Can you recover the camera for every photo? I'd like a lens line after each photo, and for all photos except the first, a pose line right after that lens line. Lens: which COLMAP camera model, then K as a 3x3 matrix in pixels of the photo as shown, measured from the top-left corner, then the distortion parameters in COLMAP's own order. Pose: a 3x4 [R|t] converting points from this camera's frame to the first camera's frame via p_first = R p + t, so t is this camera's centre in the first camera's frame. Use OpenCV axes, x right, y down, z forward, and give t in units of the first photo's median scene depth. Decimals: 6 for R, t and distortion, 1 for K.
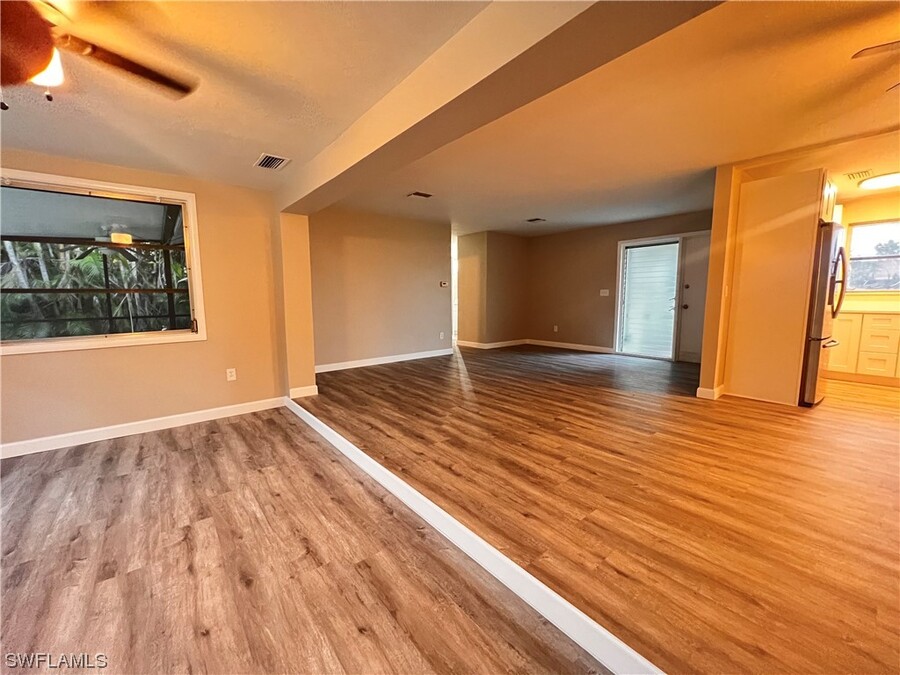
lens RADIAL K [[356.5, 0, 449.5], [0, 356.5, 338.2], [0, 0, 1]] dist [-0.000938, 0.000502]
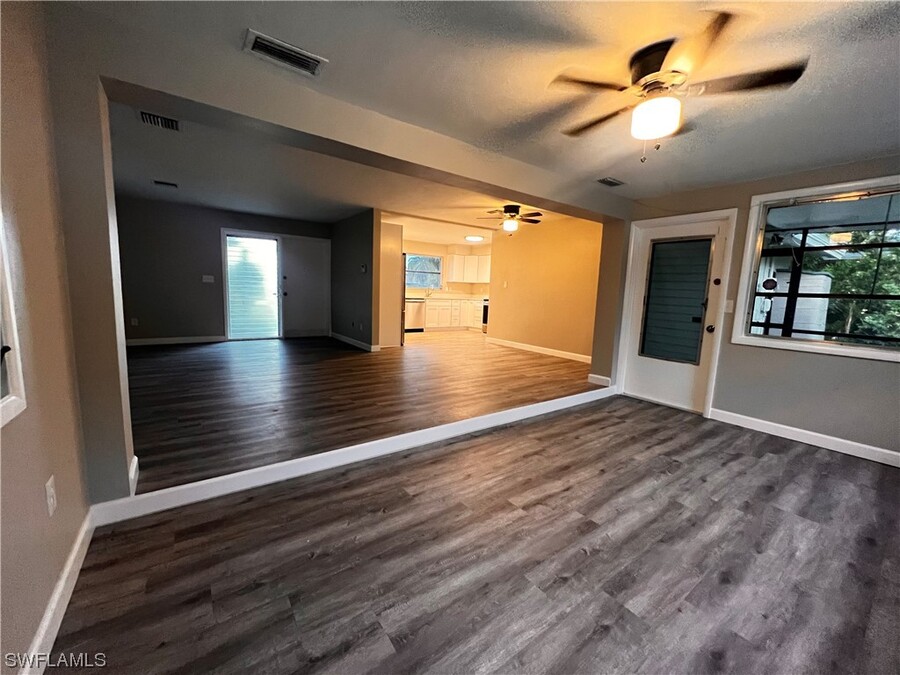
lens RADIAL K [[360.6, 0, 445.6], [0, 360.6, 336.0], [0, 0, 1]] dist [-0.000390, 0.000172]
pose [[0.071693, -0.115936, 0.990666, -1.260114], [0.080488, 0.990655, 0.110110, -0.081527], [-0.994174, 0.071842, 0.080354, 0.796699]]
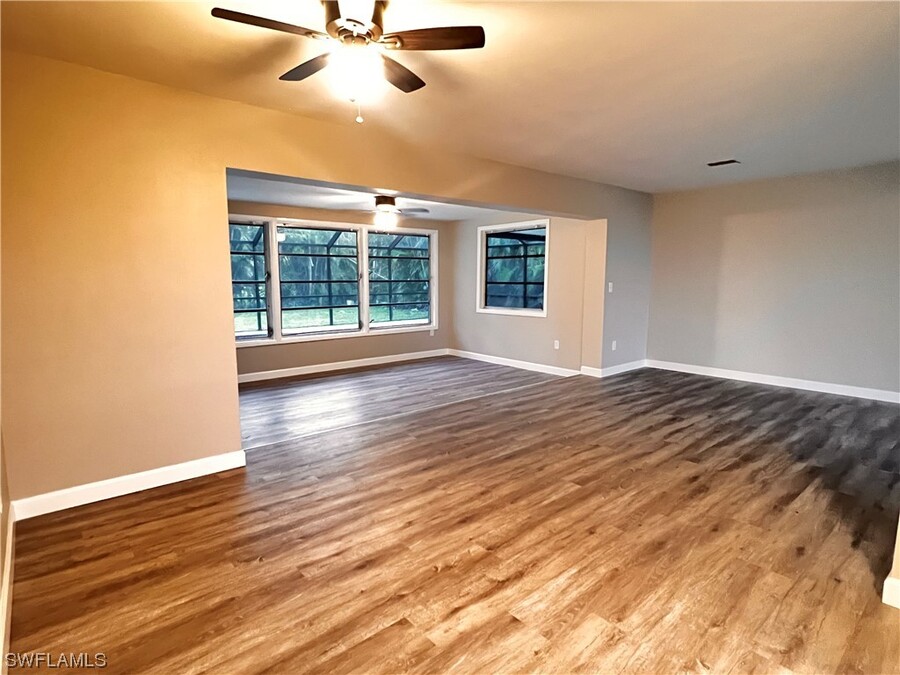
lens RADIAL K [[487.7, 0, 448.1], [0, 487.7, 337.5], [0, 0, 1]] dist [-0.008833, 0.000988]
pose [[0.029420, 0.132896, -0.990693, 1.682427], [-0.121090, 0.984297, 0.128442, -0.155709], [0.992205, 0.116185, 0.045050, 0.690398]]
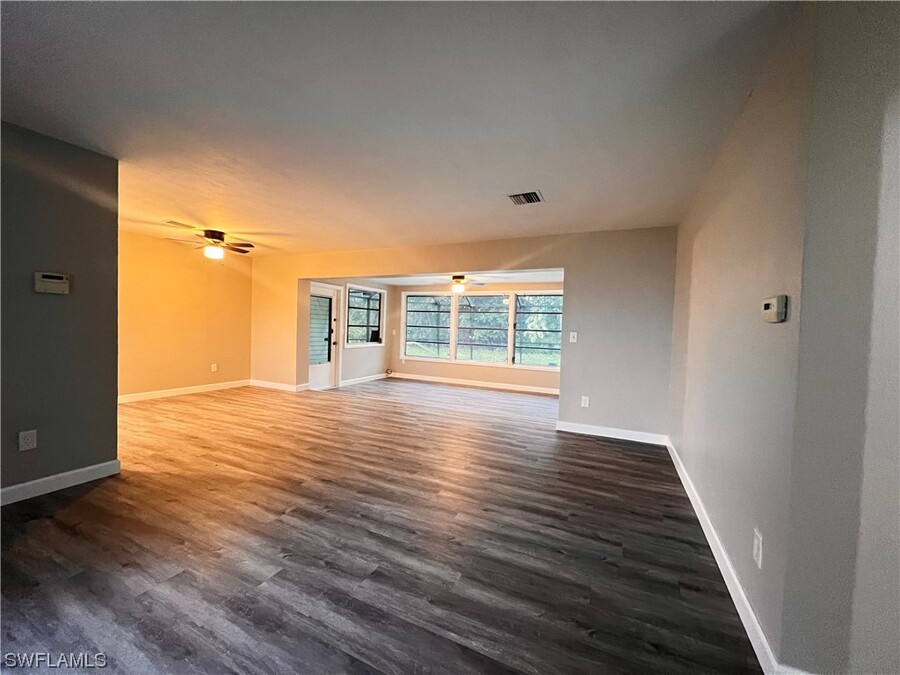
lens RADIAL K [[360.6, 0, 449.3], [0, 360.6, 337.0], [0, 0, 1]] dist [-0.000390, 0.000172]
pose [[-0.901121, -0.009419, -0.433466, 0.602280], [-0.075235, 0.987994, 0.134936, -0.365900], [0.426991, 0.154205, -0.891010, 2.740532]]
